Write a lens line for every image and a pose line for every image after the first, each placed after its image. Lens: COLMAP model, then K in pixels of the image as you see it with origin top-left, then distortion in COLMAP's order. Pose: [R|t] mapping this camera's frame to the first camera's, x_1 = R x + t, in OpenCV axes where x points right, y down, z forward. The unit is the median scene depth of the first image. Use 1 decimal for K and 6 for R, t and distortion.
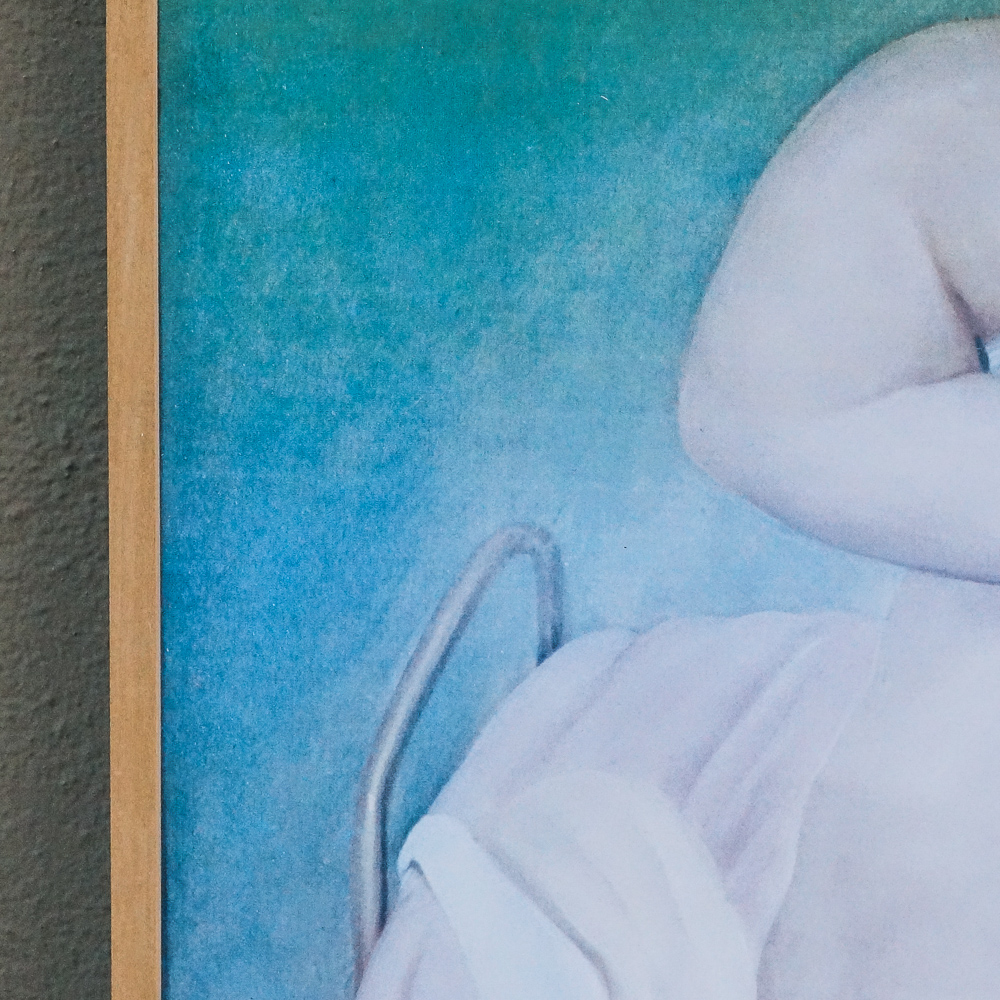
lens RADIAL K [[3231.0, 0, 498.9], [0, 3231.0, 500.9], [0, 0, 1]] dist [0.020485, 0.000000]
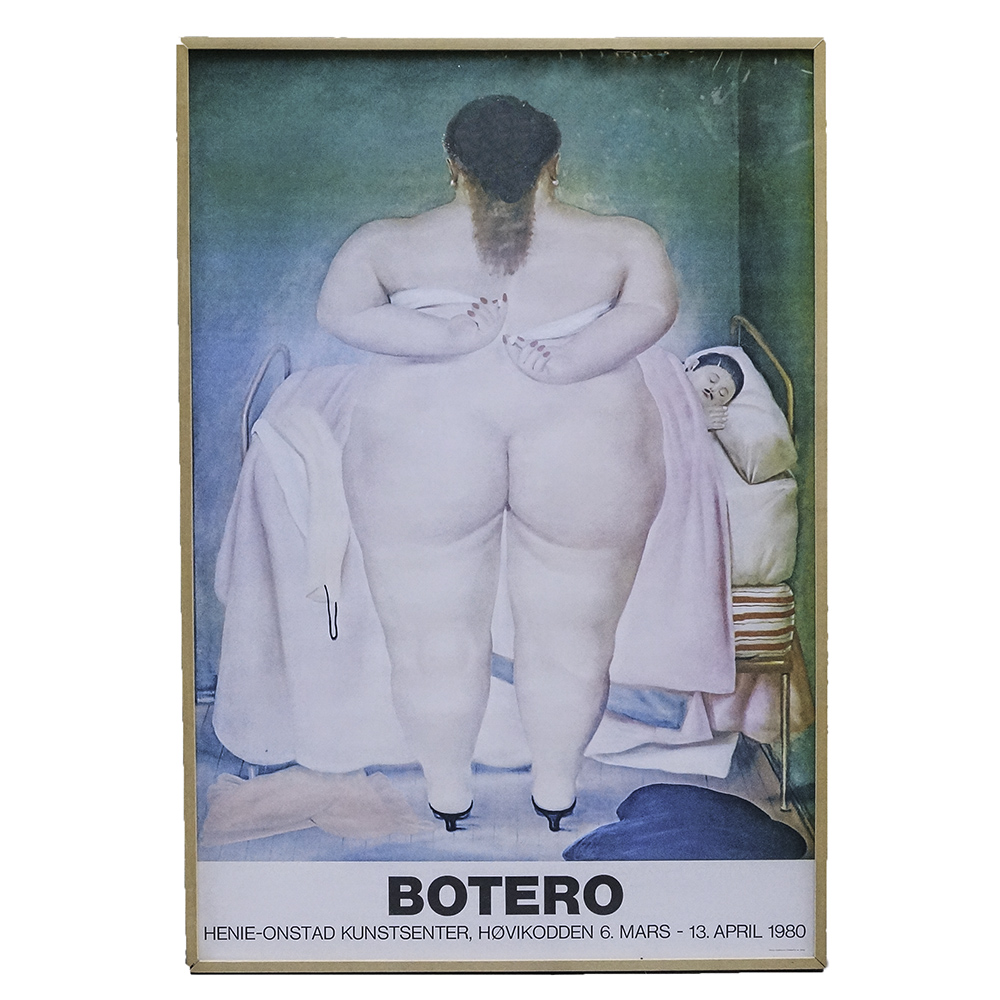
lens RADIAL K [[2026.5, 0, 503.7], [0, 2026.5, 500.5], [0, 0, 1]] dist [-0.105717, 0.000000]
pose [[0.980861, -0.050501, 0.188049, -0.203838], [0.051675, 0.998663, -0.001344, 0.220174], [-0.187729, 0.011035, 0.982159, -1.545825]]
